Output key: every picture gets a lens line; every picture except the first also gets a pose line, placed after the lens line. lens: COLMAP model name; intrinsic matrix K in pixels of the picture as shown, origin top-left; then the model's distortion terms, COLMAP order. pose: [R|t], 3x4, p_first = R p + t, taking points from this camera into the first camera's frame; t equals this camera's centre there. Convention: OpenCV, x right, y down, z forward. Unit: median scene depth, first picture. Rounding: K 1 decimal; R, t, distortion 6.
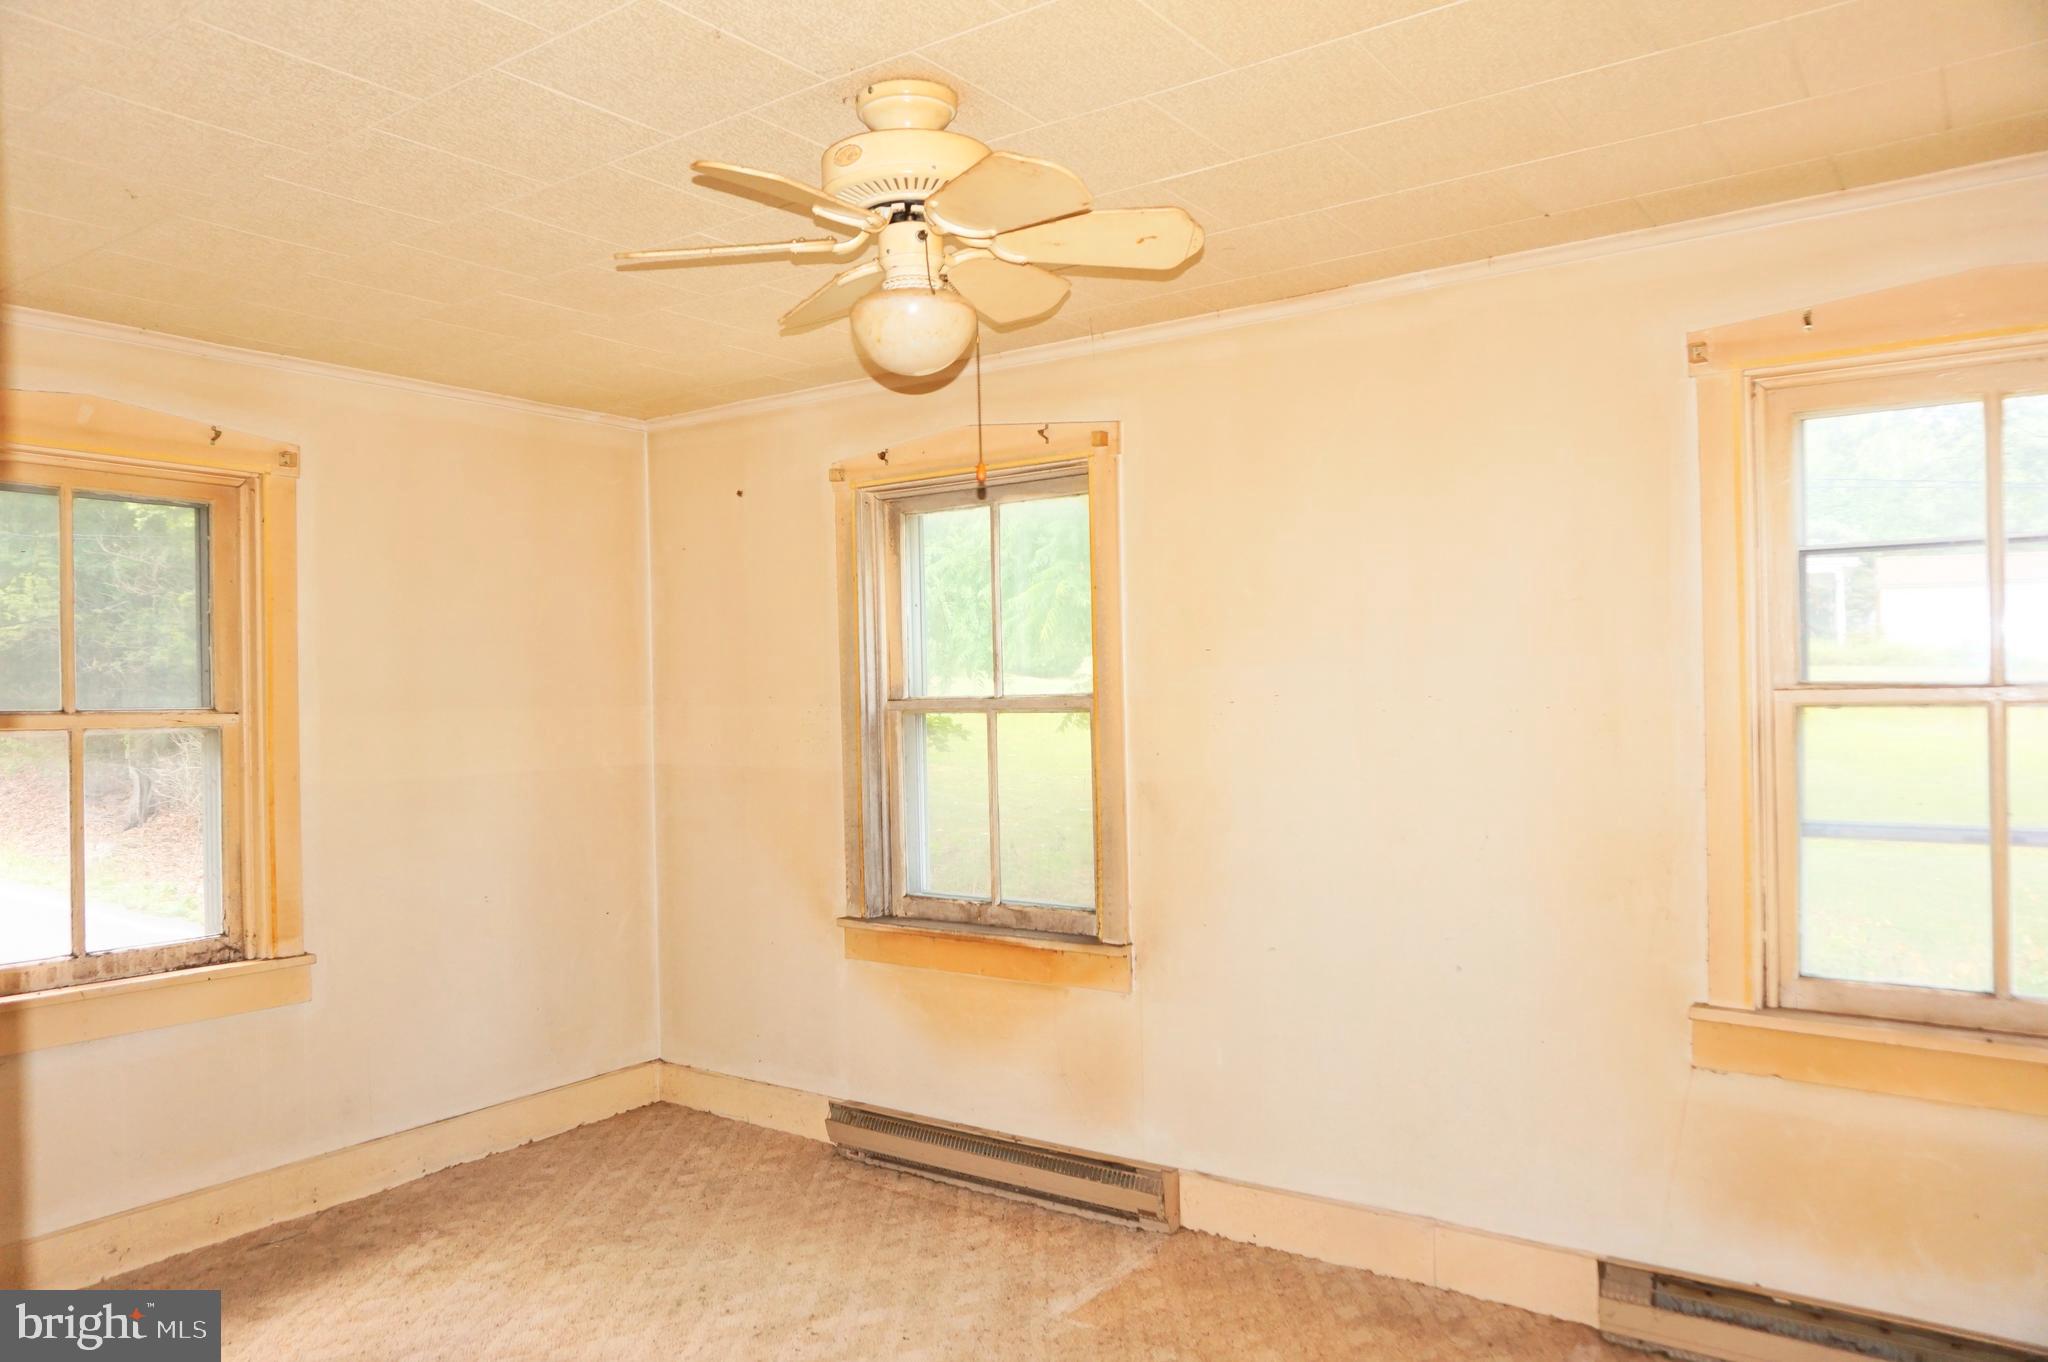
lens RADIAL K [[1383.6, 0, 1024.0], [0, 1383.6, 681.0], [0, 0, 1]] dist [-0.071291, 0.078013]
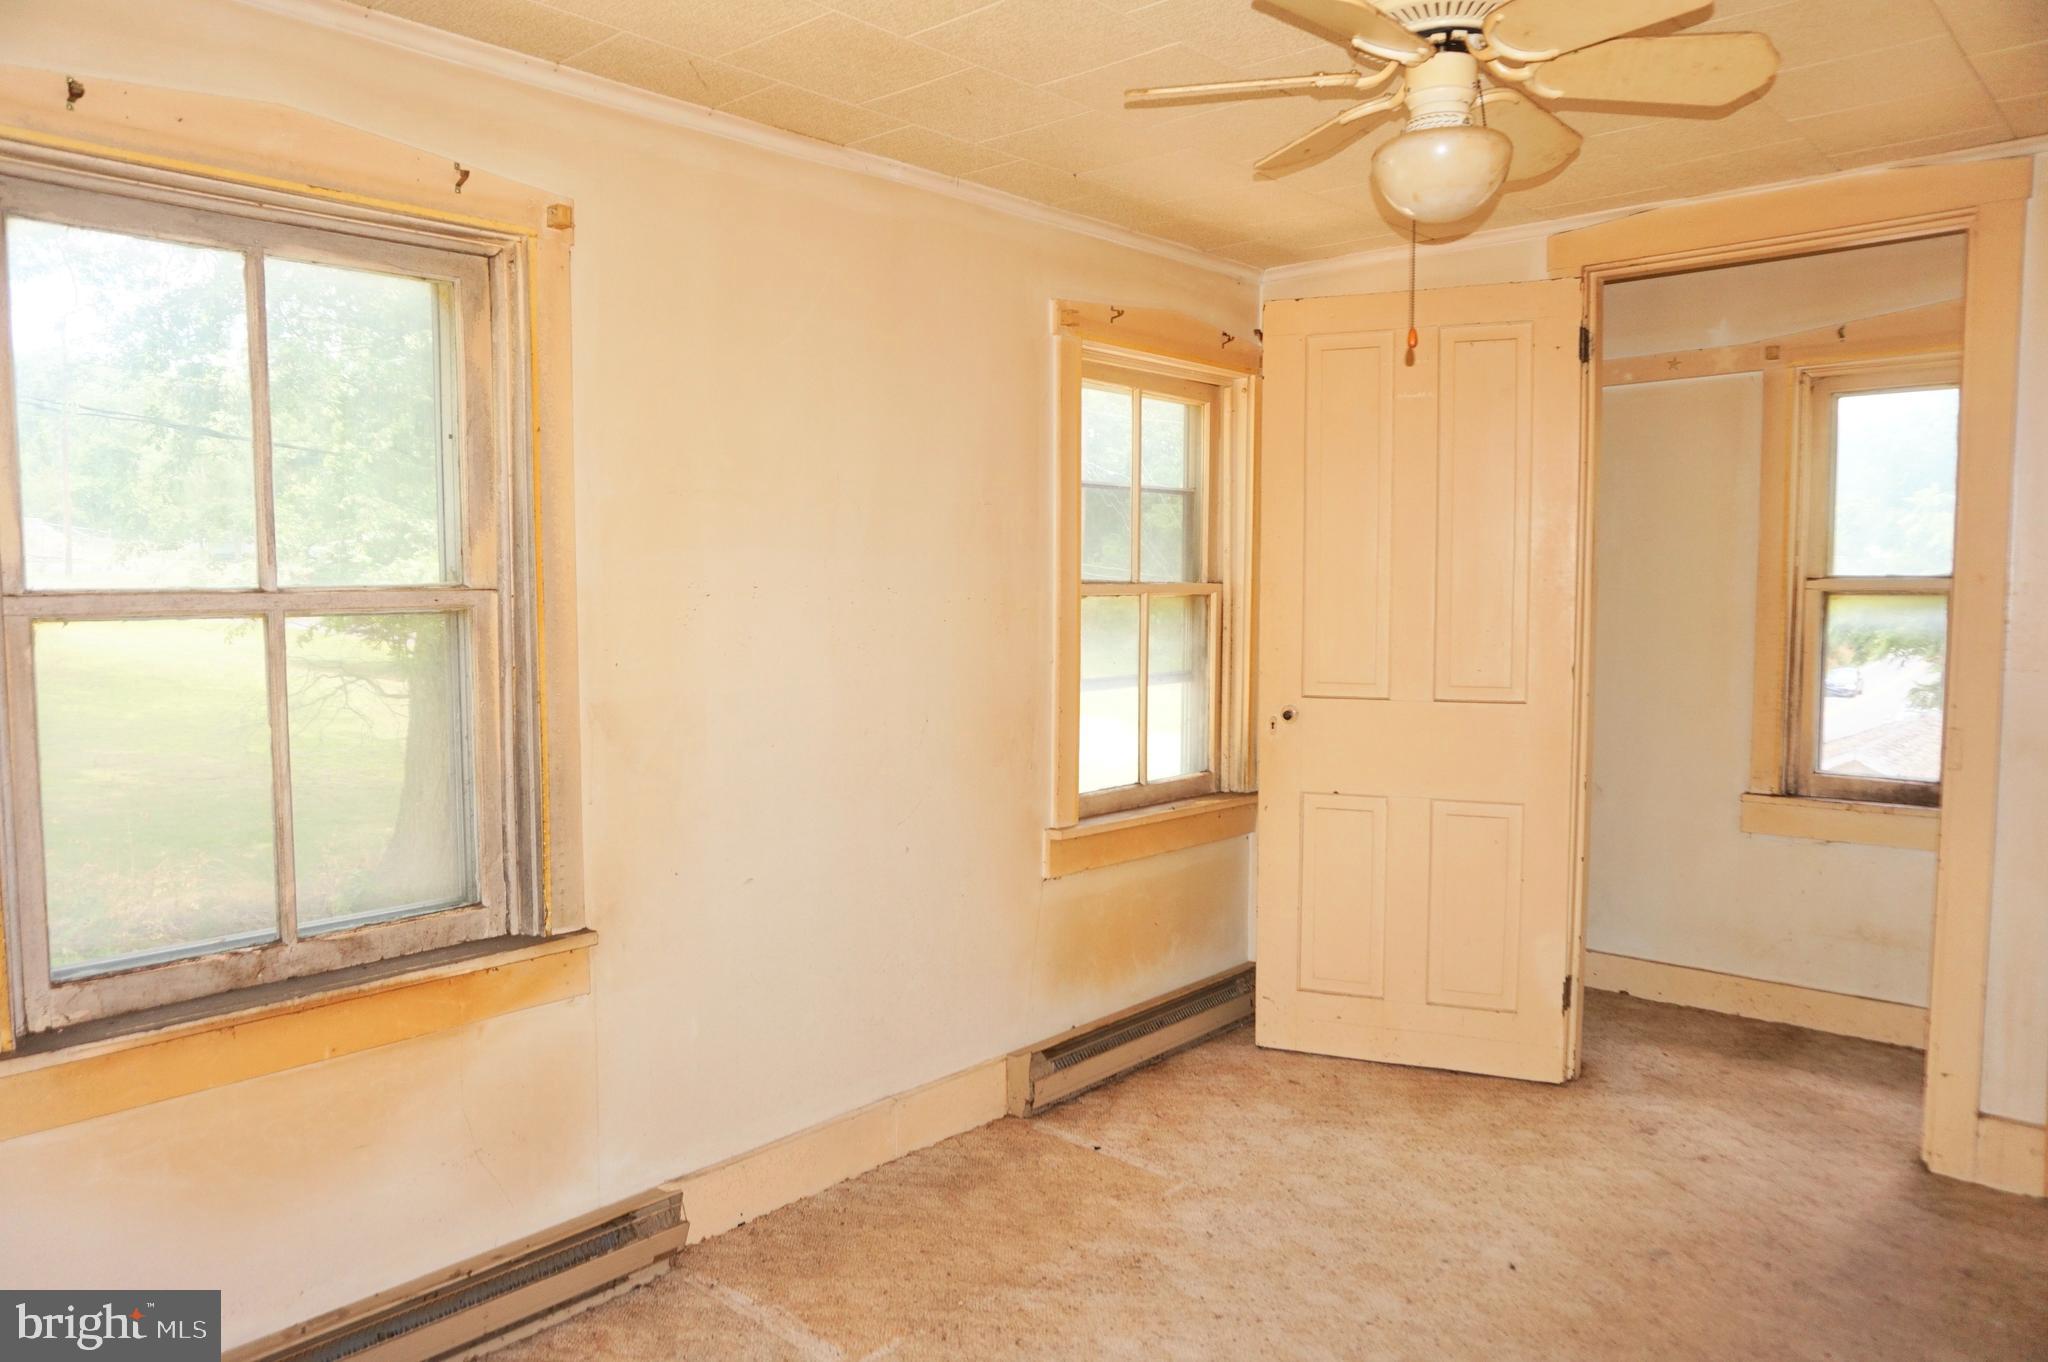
lens RADIAL K [[1433.9, 0, 1024.0], [0, 1433.9, 681.0], [0, 0, 1]] dist [-0.003938, -0.001254]
pose [[0.102142, -0.058261, 0.993062, -0.741082], [-0.005045, 0.998240, 0.059084, 0.014860], [-0.994757, -0.011045, 0.101668, 0.784072]]
